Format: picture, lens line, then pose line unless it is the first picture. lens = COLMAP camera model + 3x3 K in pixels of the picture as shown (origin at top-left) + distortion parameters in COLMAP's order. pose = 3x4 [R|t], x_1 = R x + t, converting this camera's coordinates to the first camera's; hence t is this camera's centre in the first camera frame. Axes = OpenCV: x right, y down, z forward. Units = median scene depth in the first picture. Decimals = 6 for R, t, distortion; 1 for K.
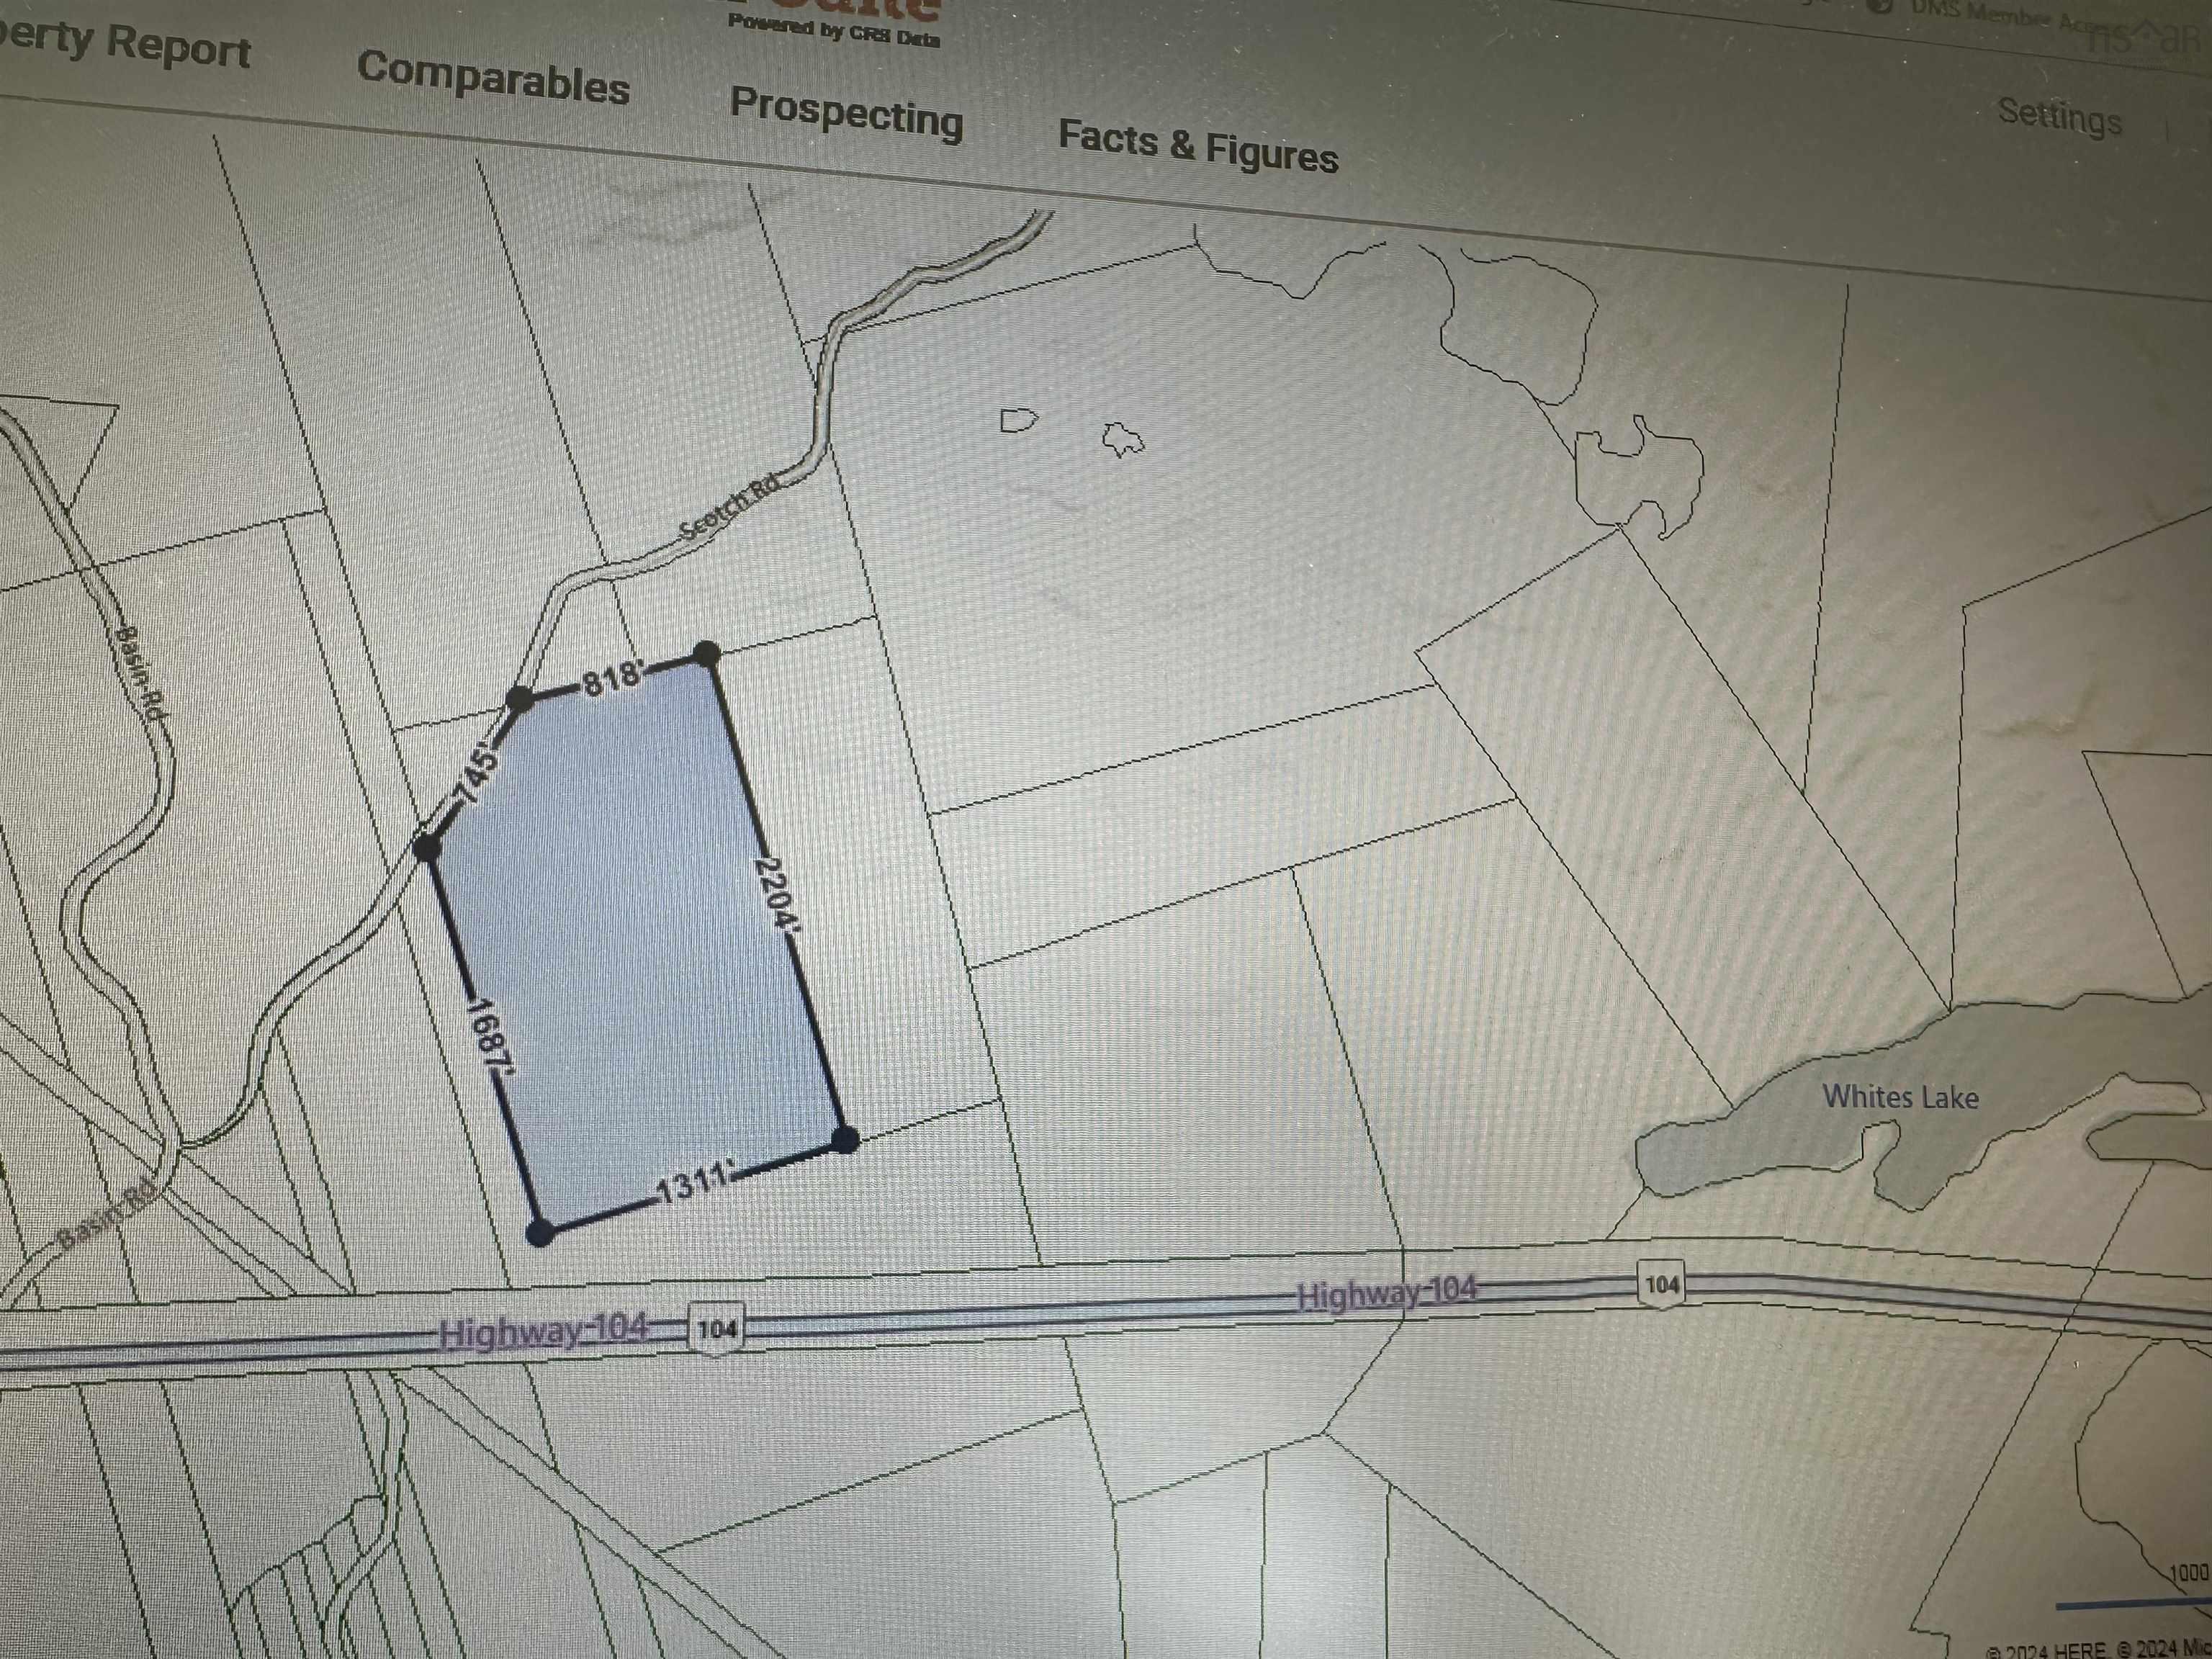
lens RADIAL K [[1546.9, 0, 1111.8], [0, 1546.9, 827.9], [0, 0, 1]] dist [-0.000970, -0.003576]
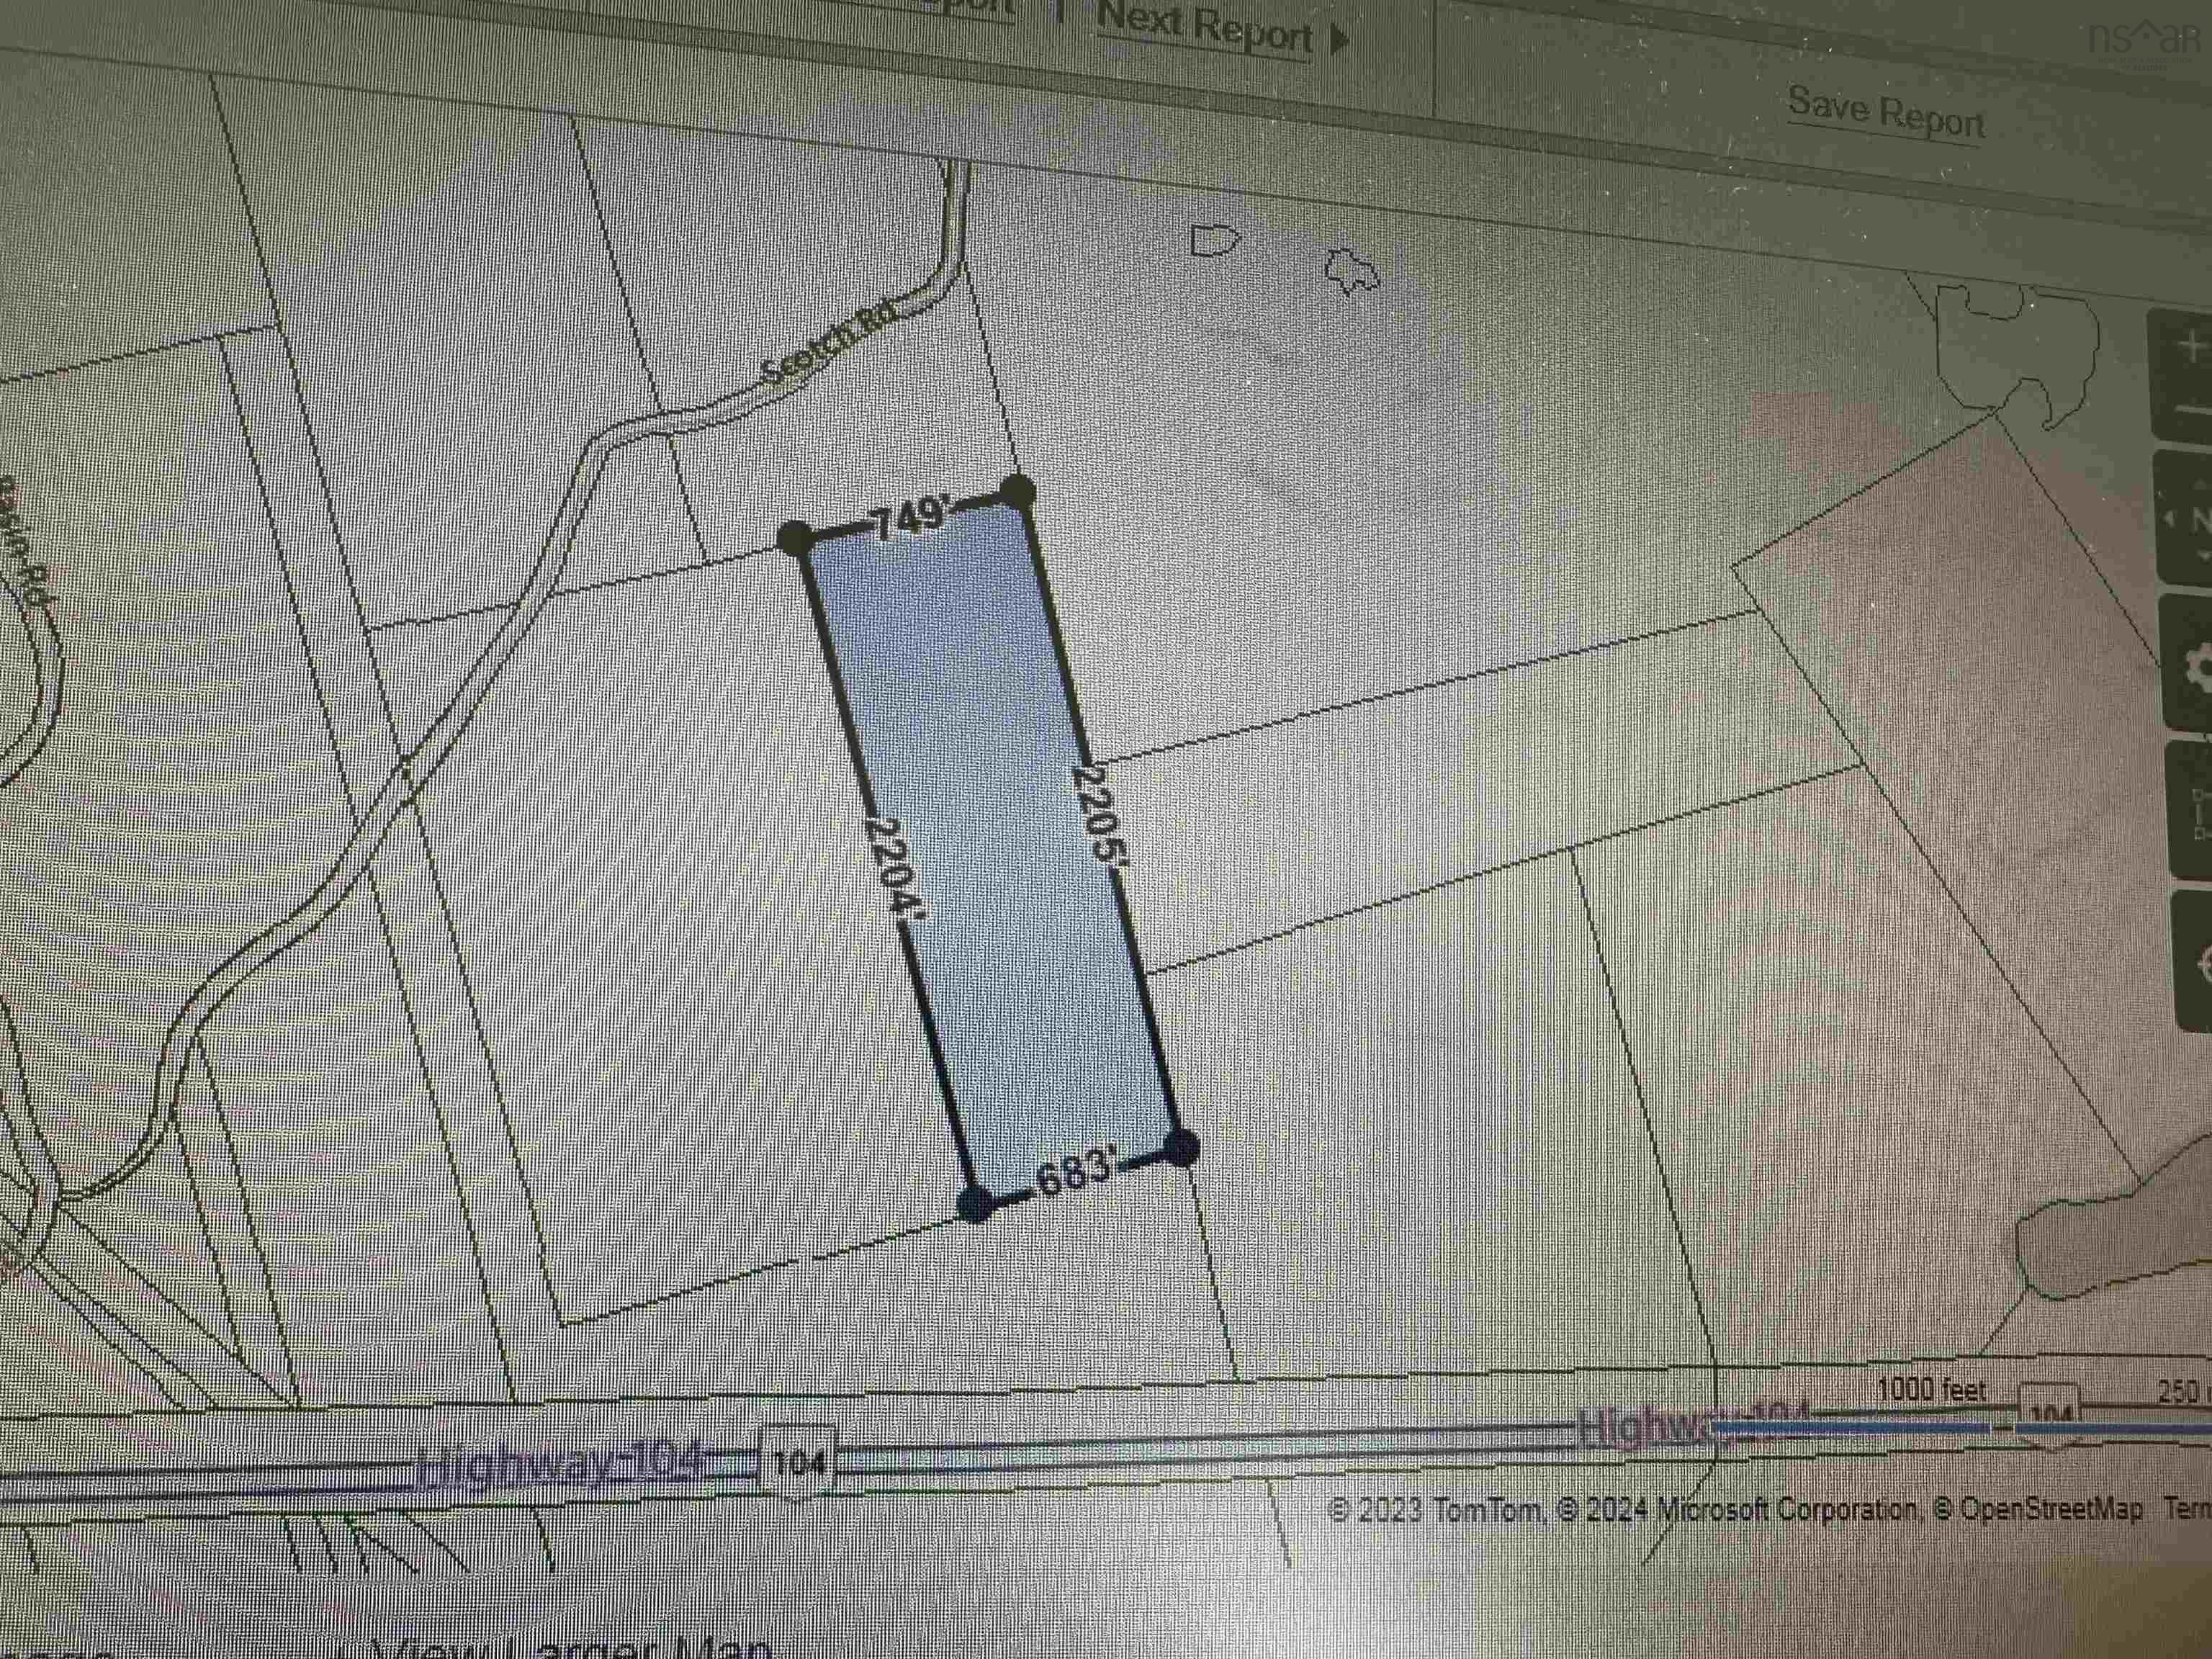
lens RADIAL K [[1546.9, 0, 1100.4], [0, 1546.9, 833.9], [0, 0, 1]] dist [-0.000970, -0.003576]
pose [[0.999651, 0.025107, 0.008219, -0.125928], [-0.025235, 0.999555, 0.015928, 0.013211], [-0.007816, -0.016130, 0.999839, 0.274668]]
